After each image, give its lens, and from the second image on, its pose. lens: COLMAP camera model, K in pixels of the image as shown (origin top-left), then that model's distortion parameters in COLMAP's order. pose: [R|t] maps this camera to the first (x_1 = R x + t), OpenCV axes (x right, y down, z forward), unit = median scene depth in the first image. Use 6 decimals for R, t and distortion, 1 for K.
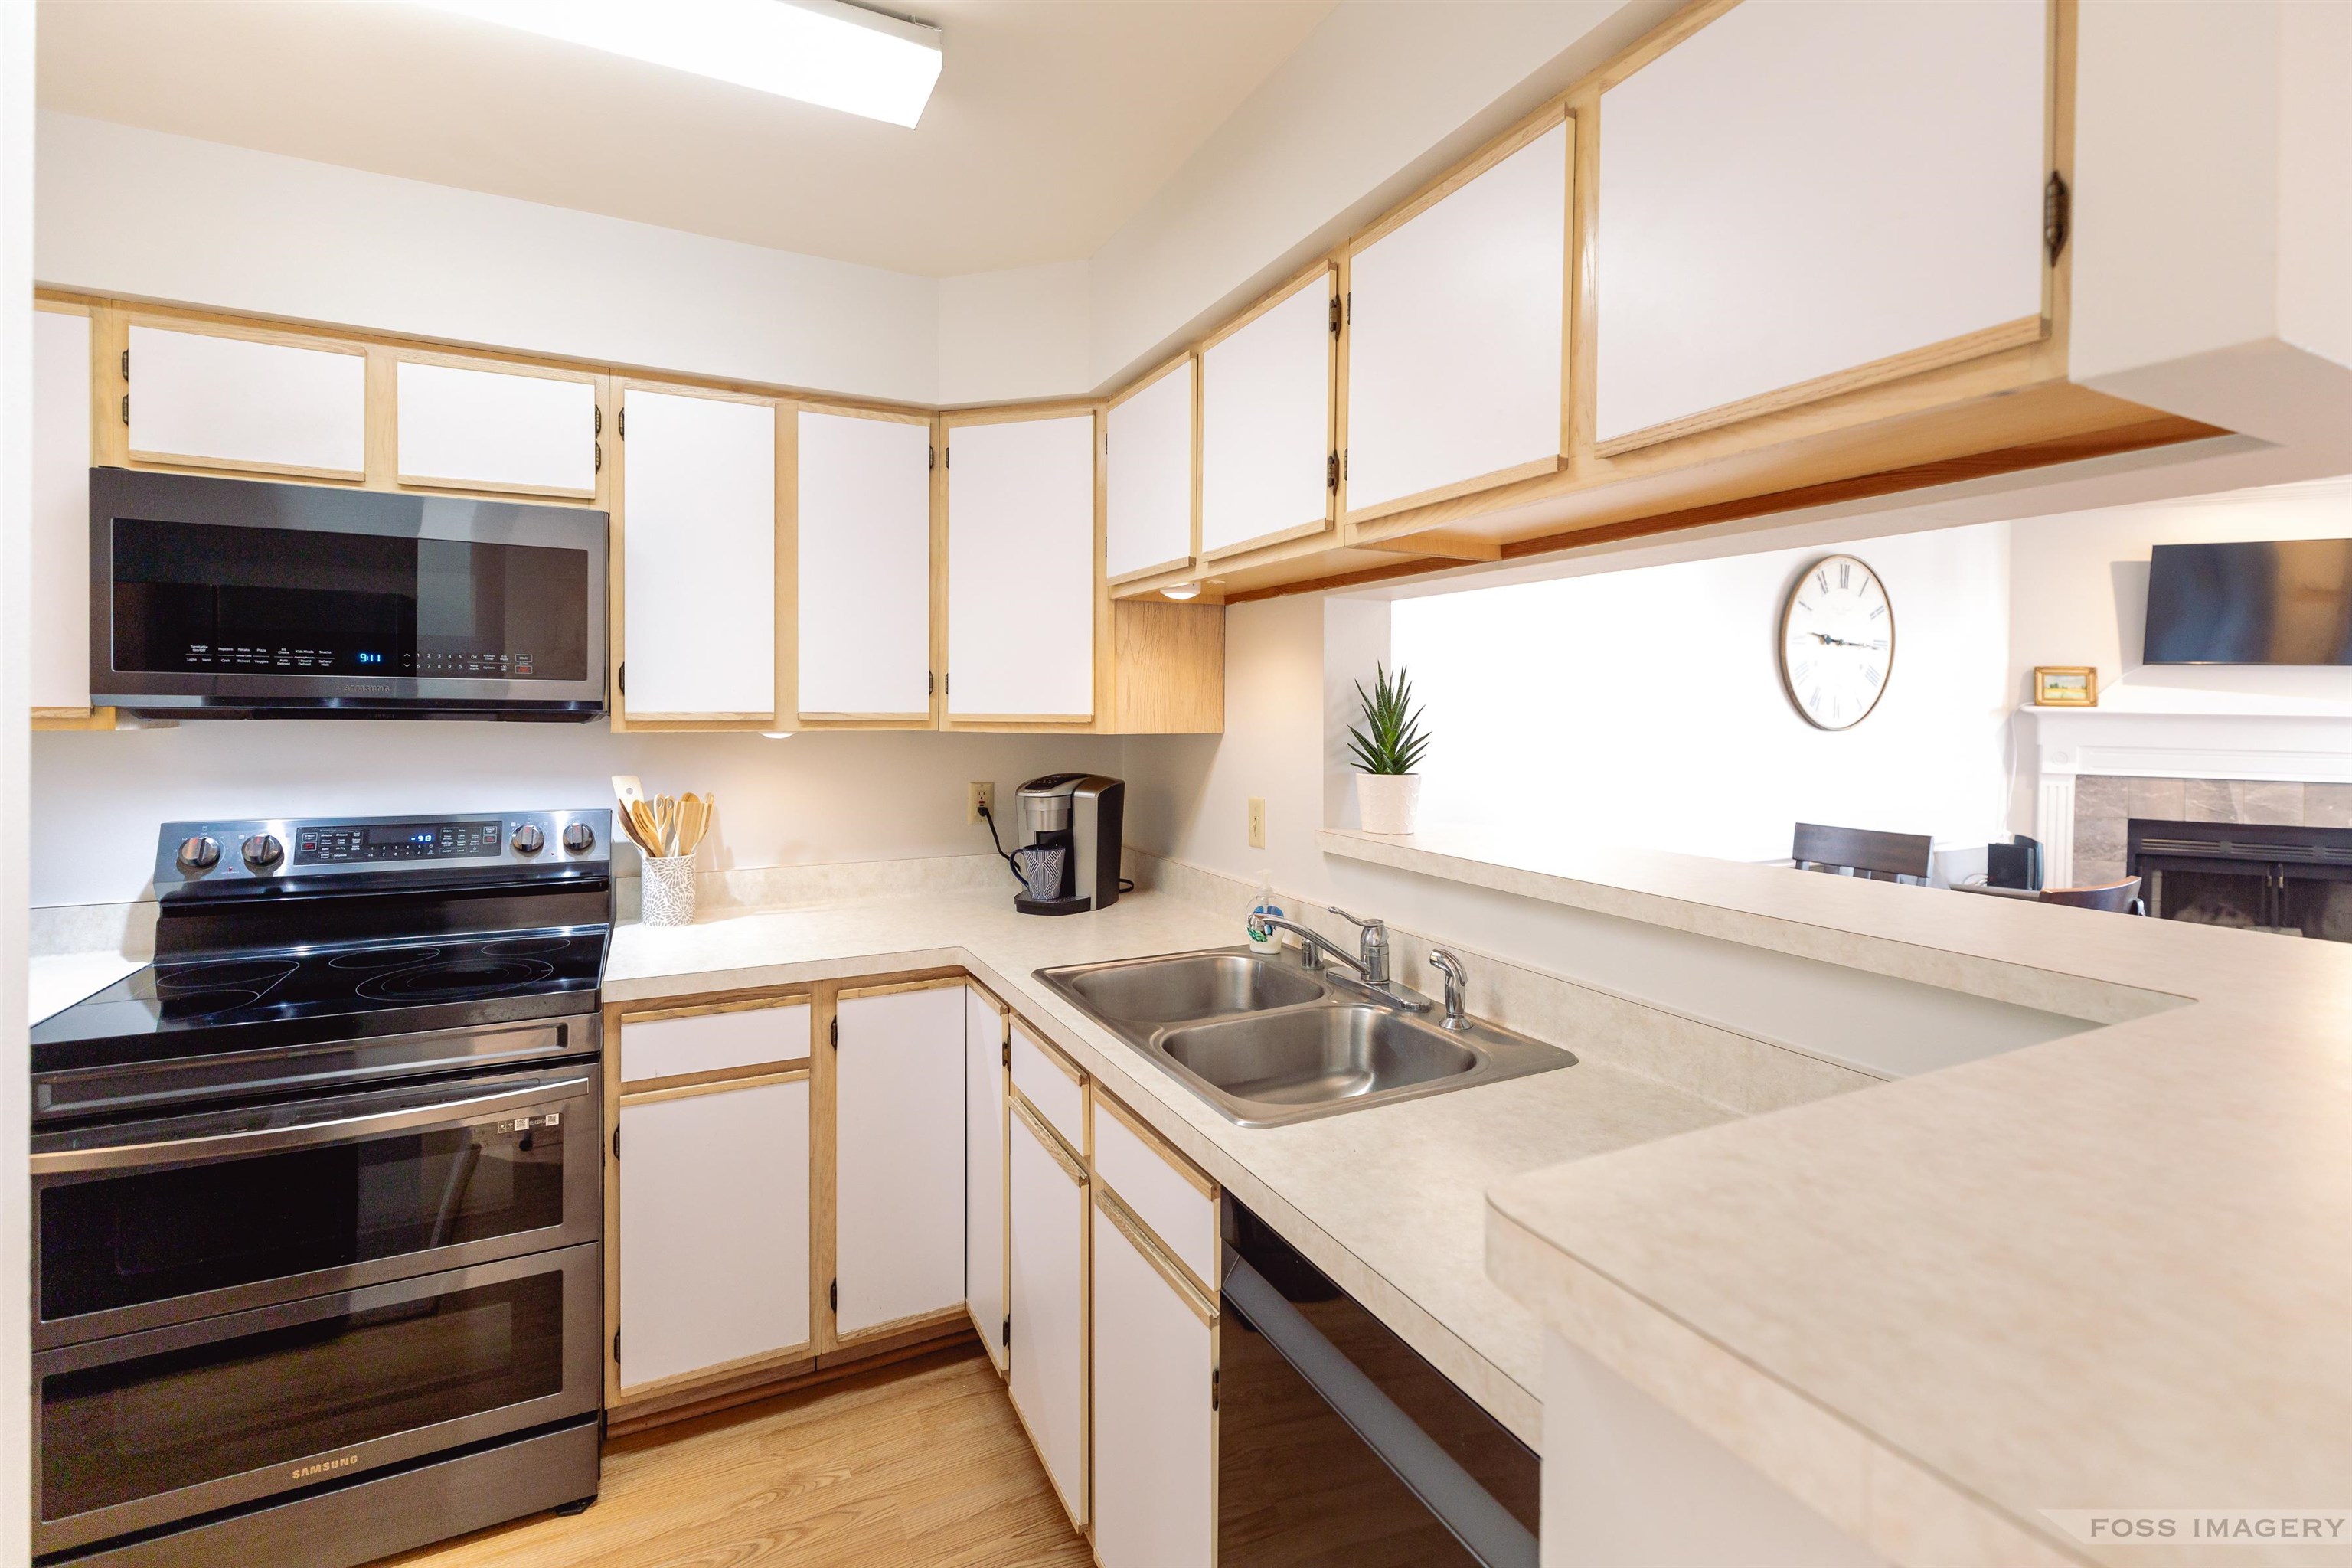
lens RADIAL K [[1058.2, 0, 1187.7], [0, 1058.2, 722.5], [0, 0, 1]] dist [0.003852, 0.000655]
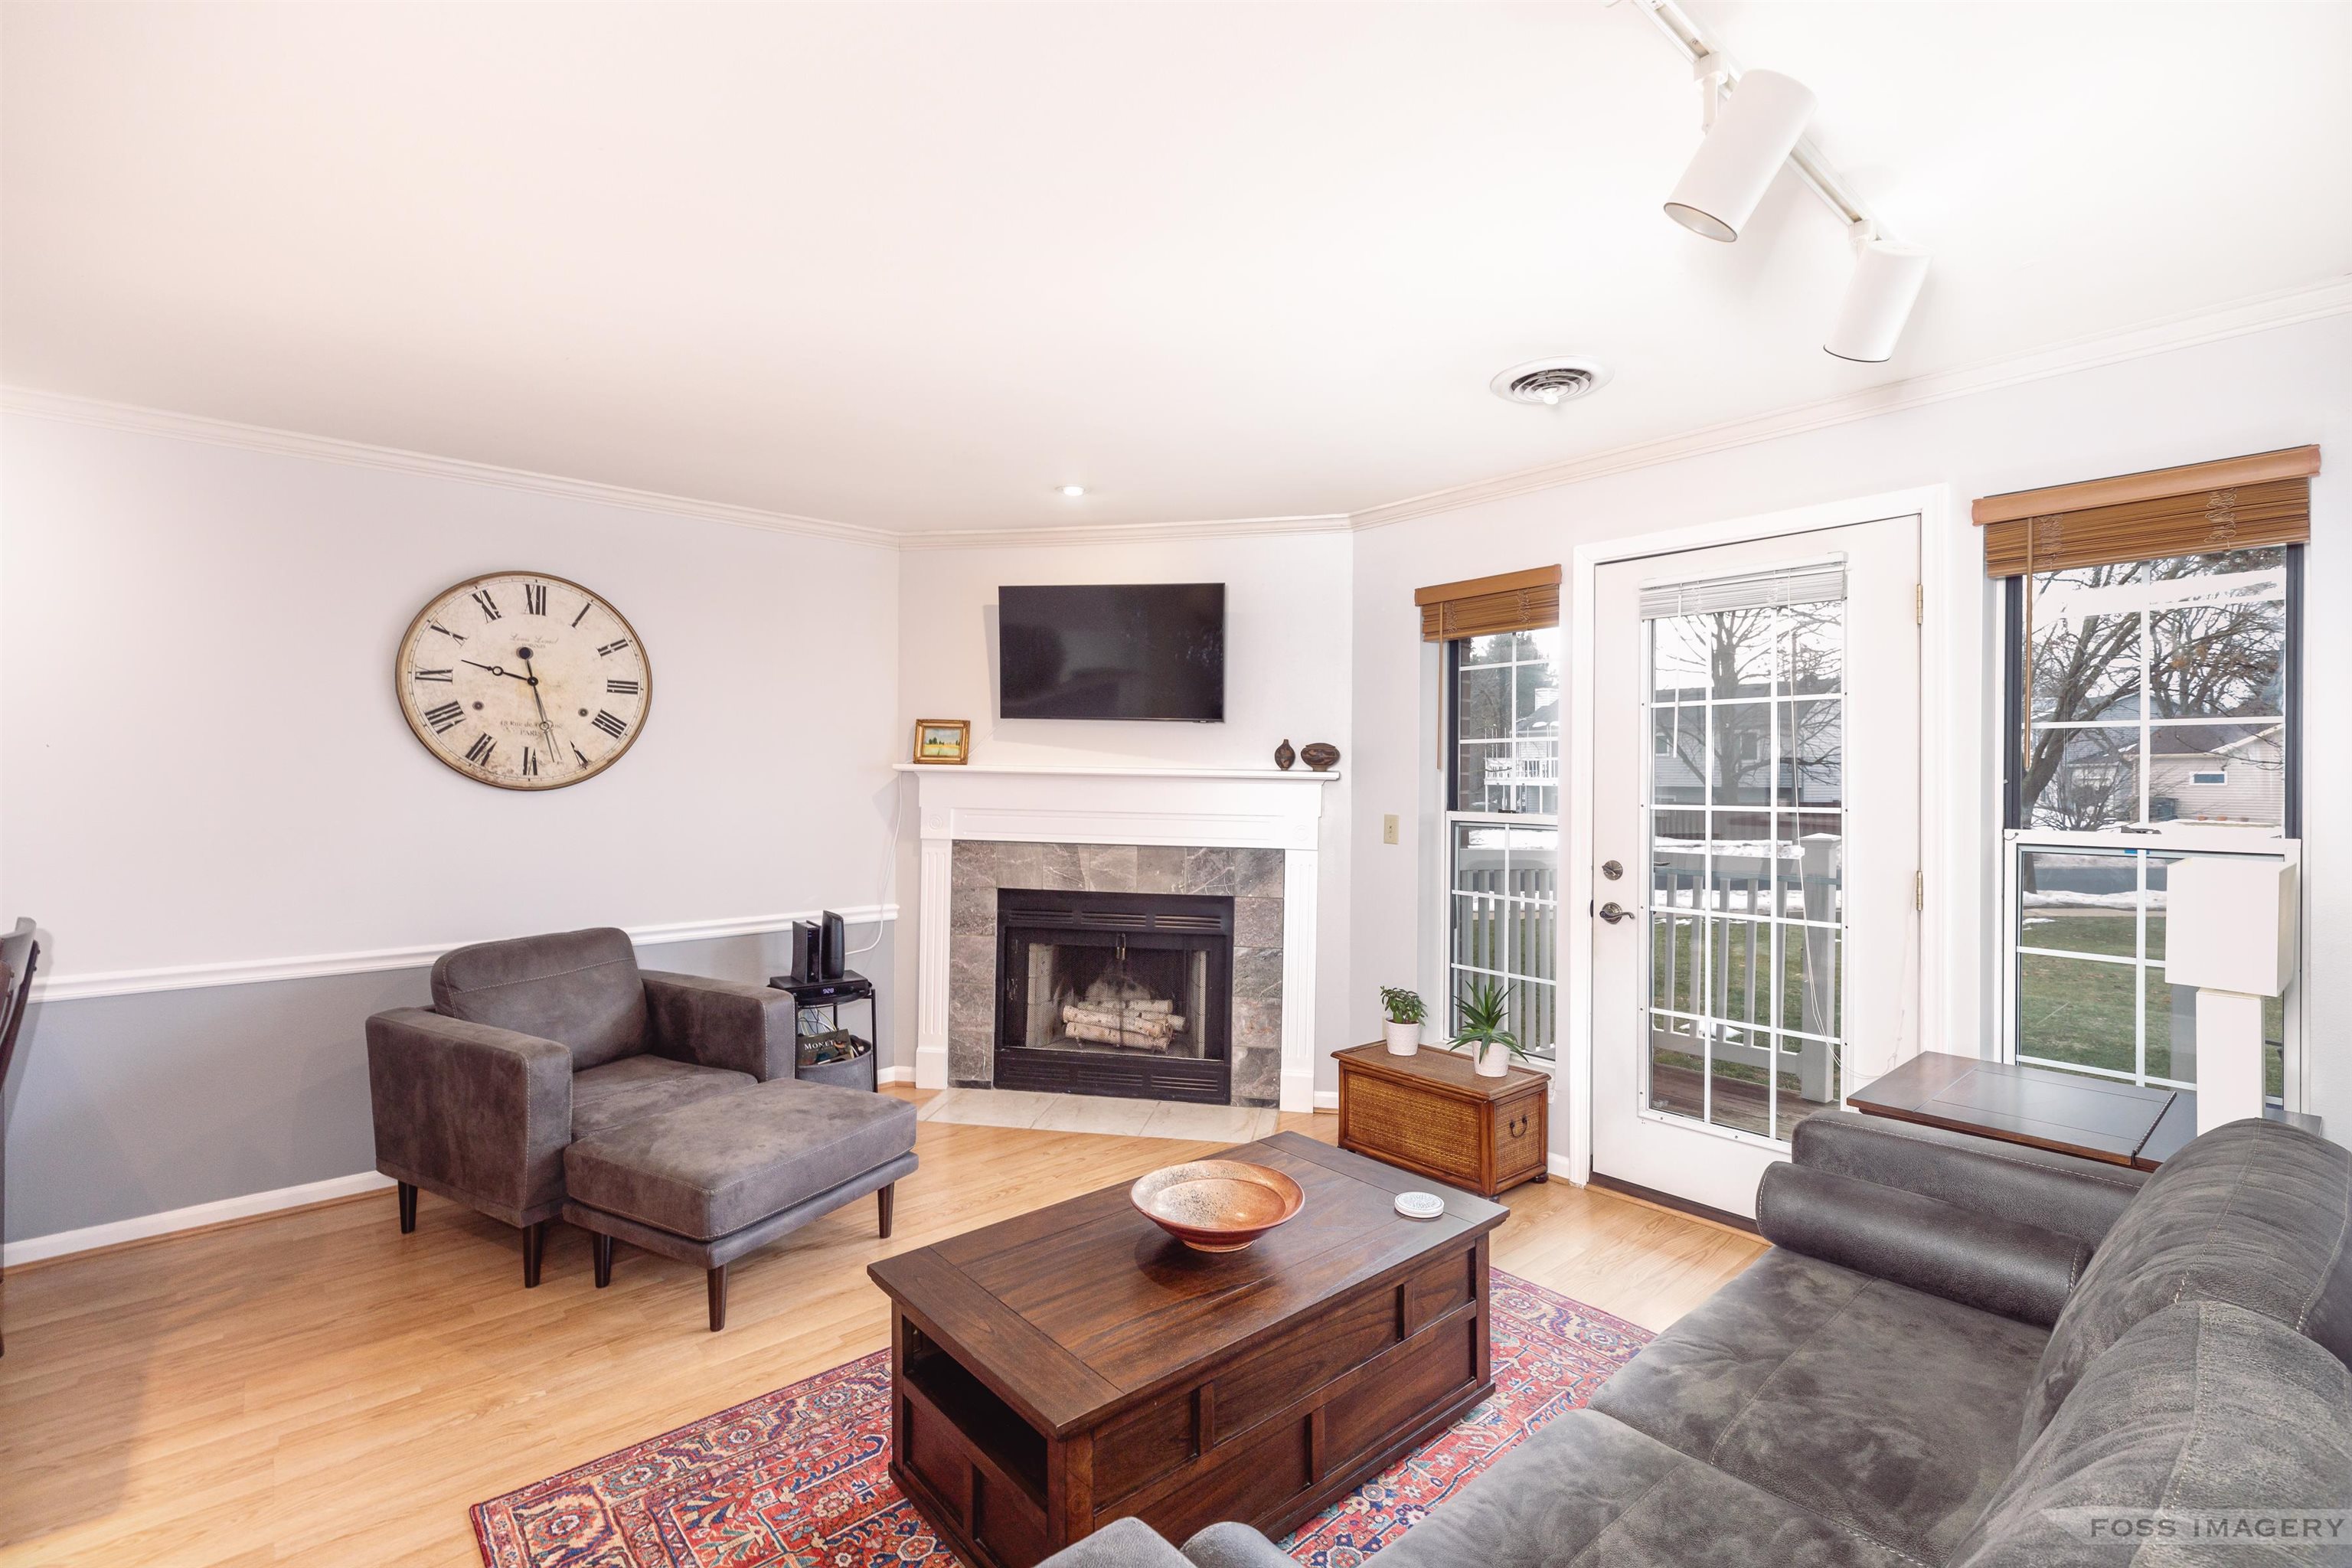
lens RADIAL K [[1058.2, 0, 1213.5], [0, 1058.2, 773.5], [0, 0, 1]] dist [0.003852, 0.000655]
pose [[0.965573, 0.003956, 0.260101, 1.470066], [-0.000747, 0.999922, -0.012437, 0.007252], [-0.260130, 0.011814, 0.965501, 0.145405]]
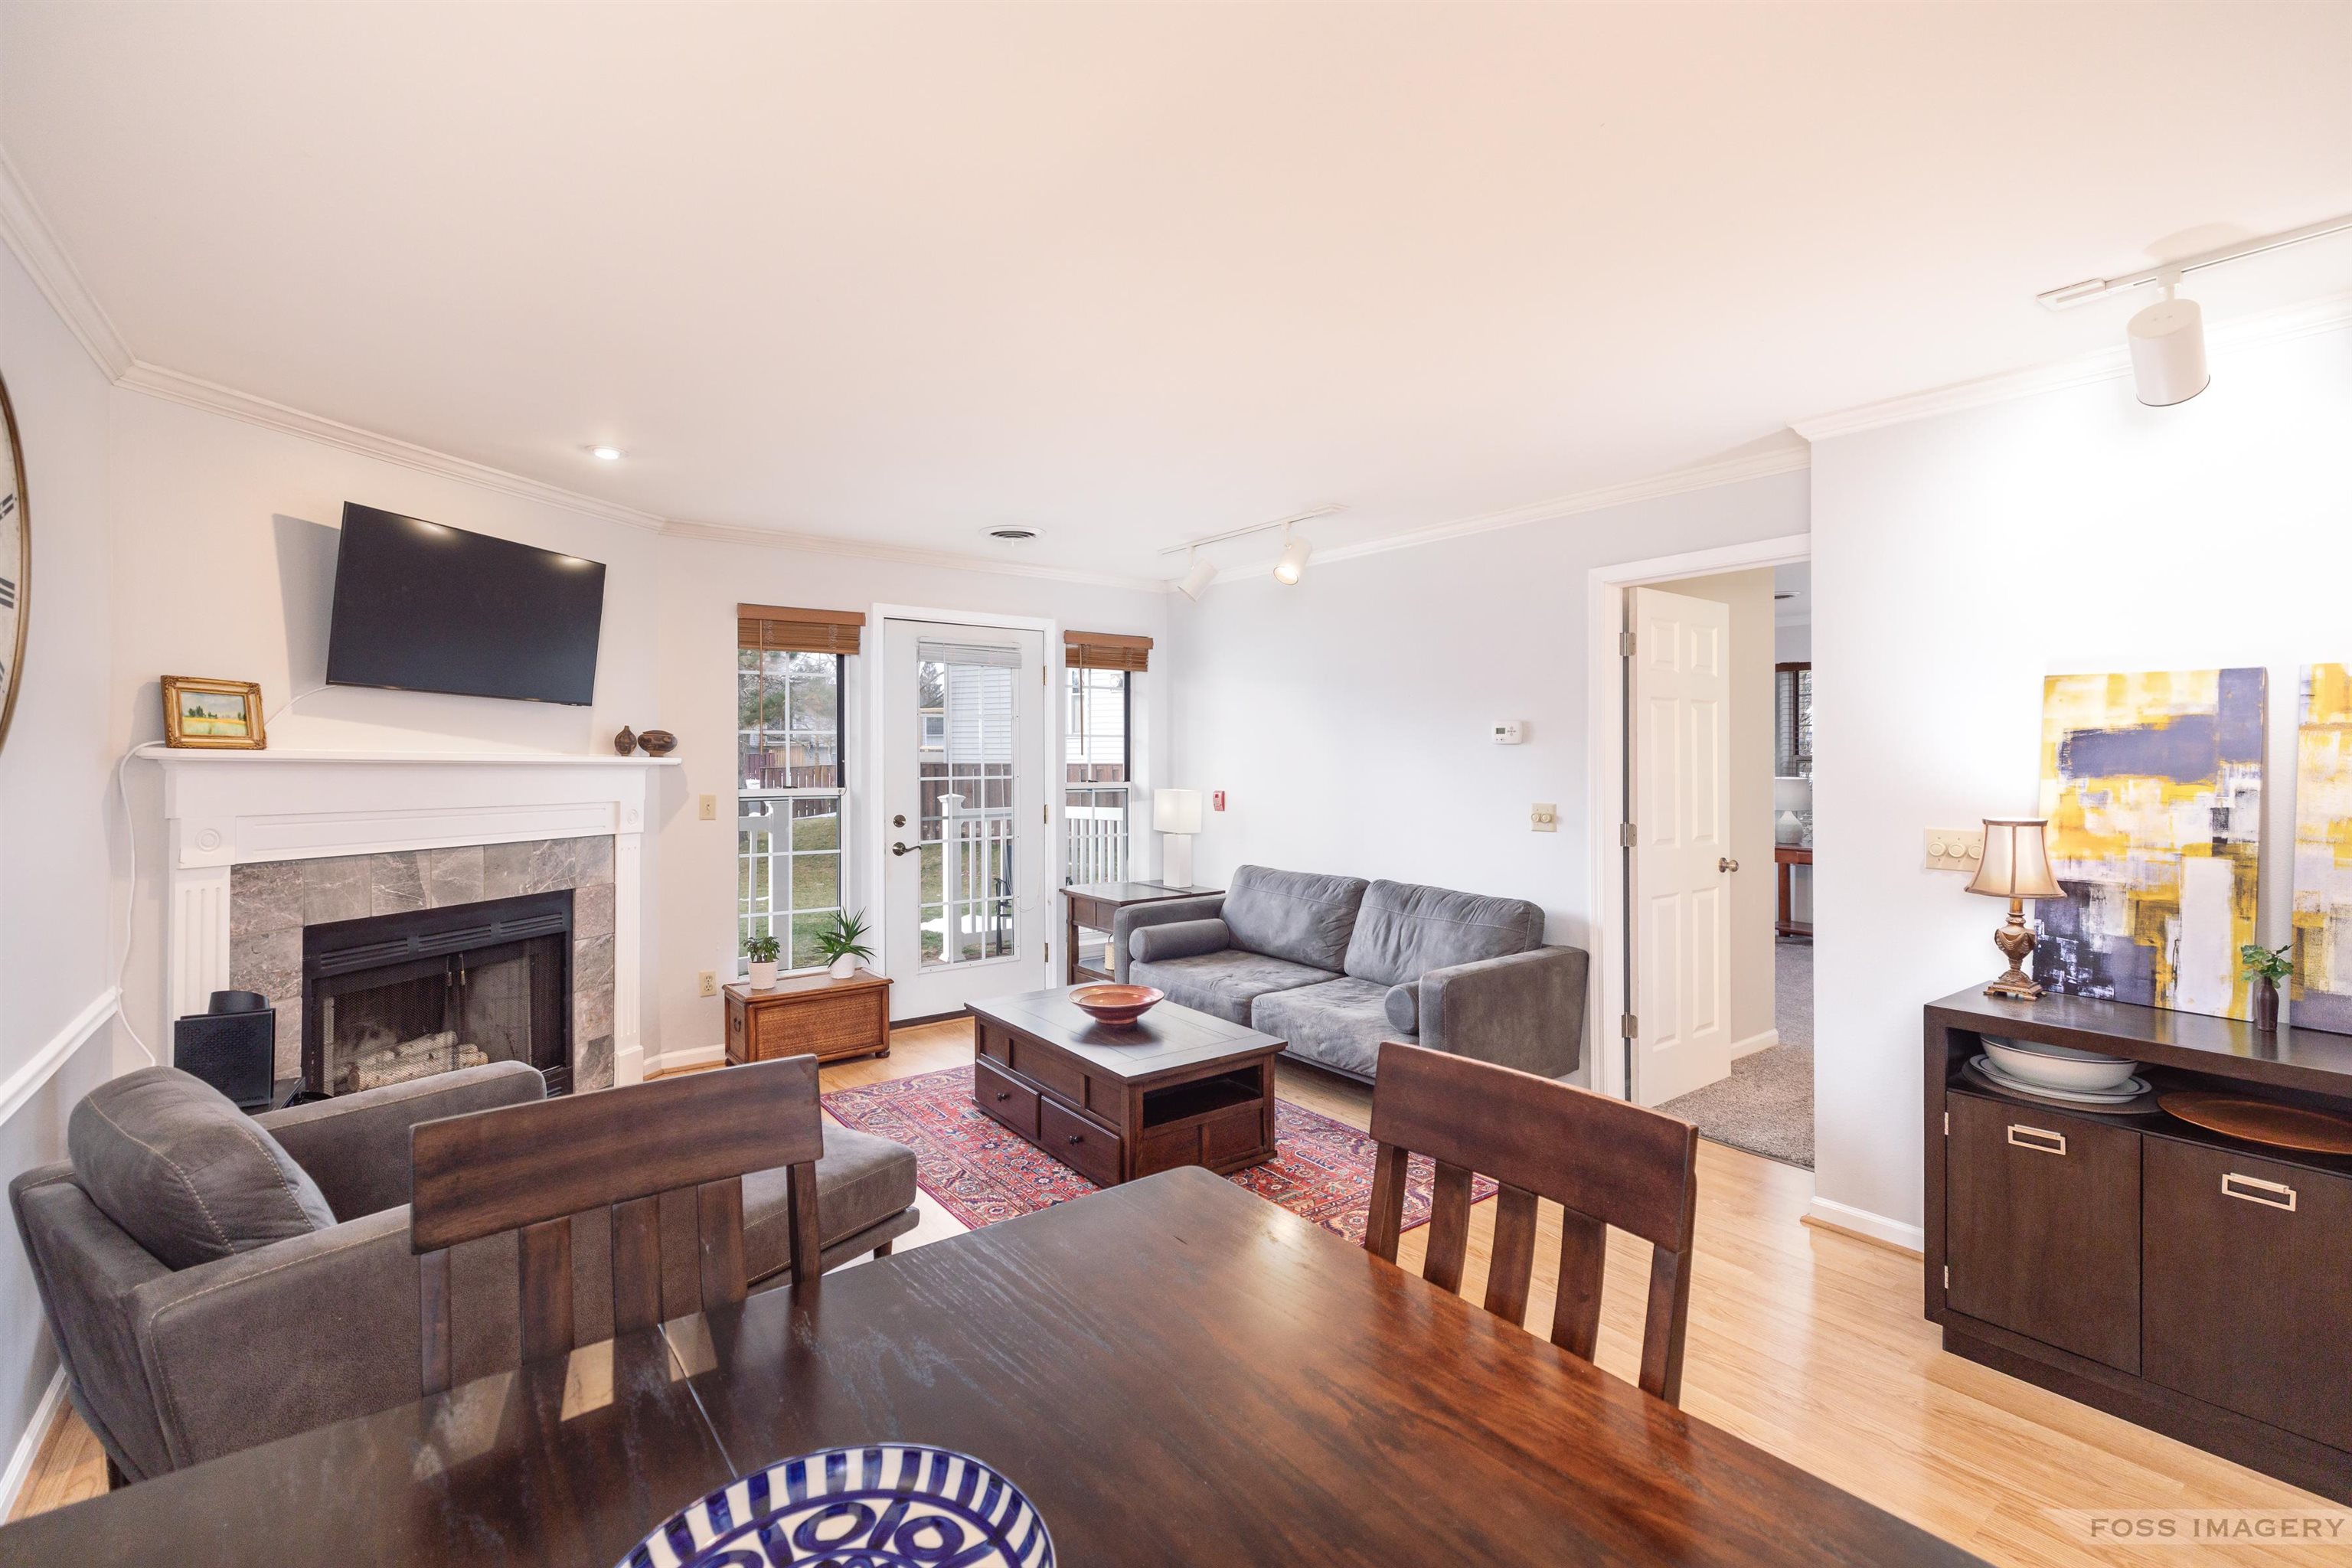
lens RADIAL K [[1058.2, 0, 1187.6], [0, 1058.2, 759.2], [0, 0, 1]] dist [0.003852, 0.000655]
pose [[-0.187693, -0.004833, 0.982216, 0.292507], [0.011299, 0.999911, 0.007079, -0.013840], [-0.982163, 0.012427, -0.187622, 1.064008]]
